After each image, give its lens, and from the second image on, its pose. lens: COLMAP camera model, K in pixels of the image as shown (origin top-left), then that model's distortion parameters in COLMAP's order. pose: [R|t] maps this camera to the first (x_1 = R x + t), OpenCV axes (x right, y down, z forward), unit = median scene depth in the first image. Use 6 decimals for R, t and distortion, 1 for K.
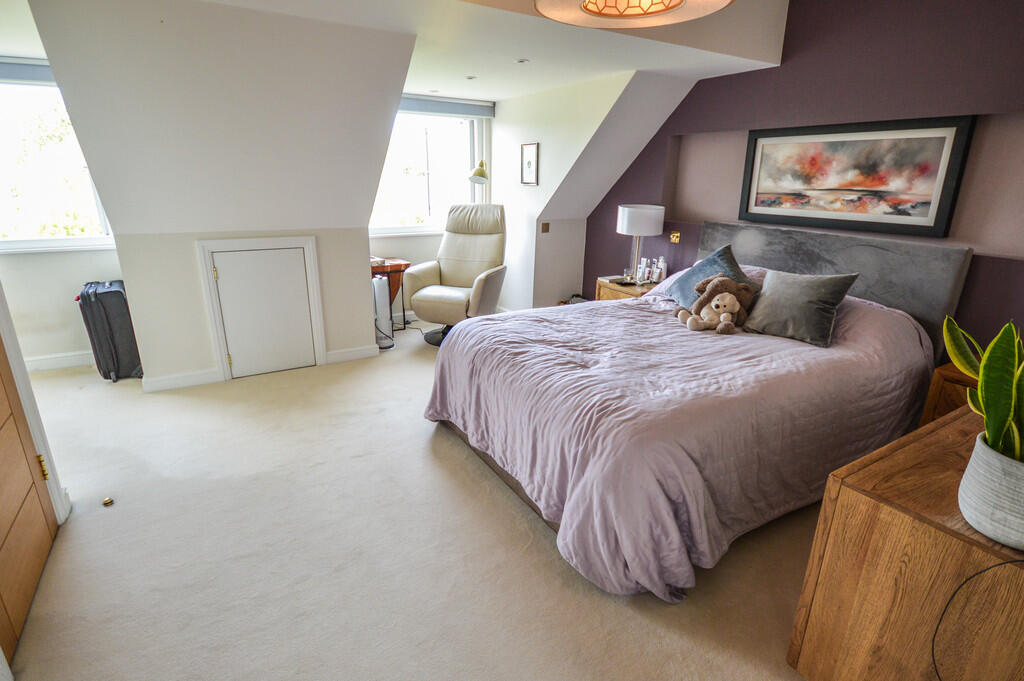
lens RADIAL K [[537.8, 0, 510.0], [0, 537.8, 344.7], [0, 0, 1]] dist [0.020694, -0.000931]
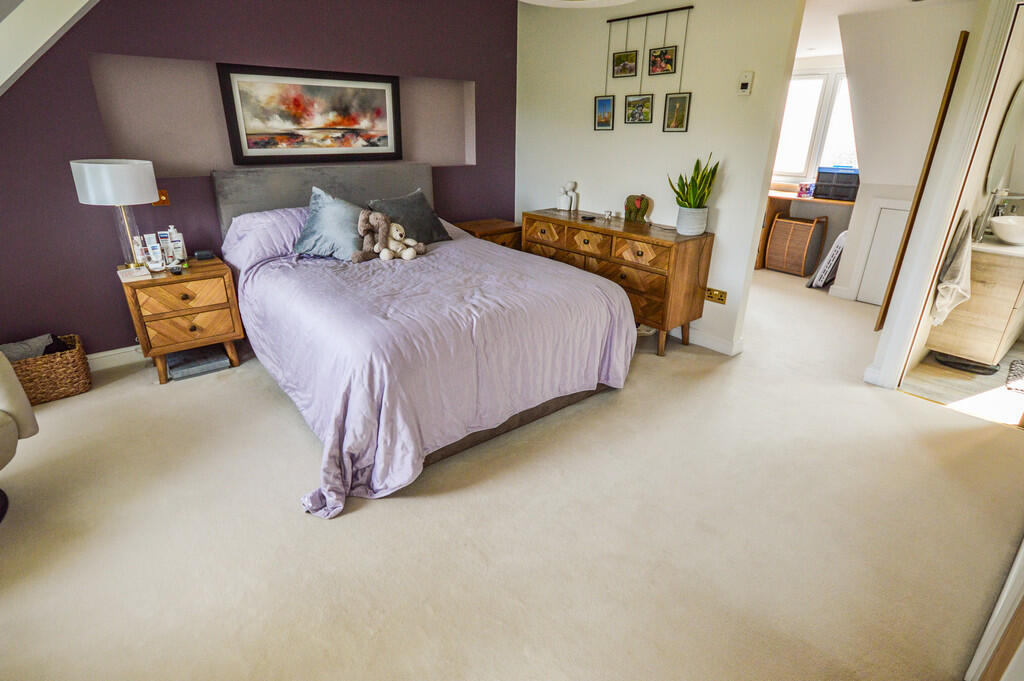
lens RADIAL K [[537.8, 0, 508.2], [0, 537.8, 338.4], [0, 0, 1]] dist [0.020694, -0.000931]
pose [[-0.145312, -0.384438, 0.911643, -0.697061], [0.288976, 0.864753, 0.410726, -0.257629], [-0.946244, 0.323126, -0.014565, 0.783194]]
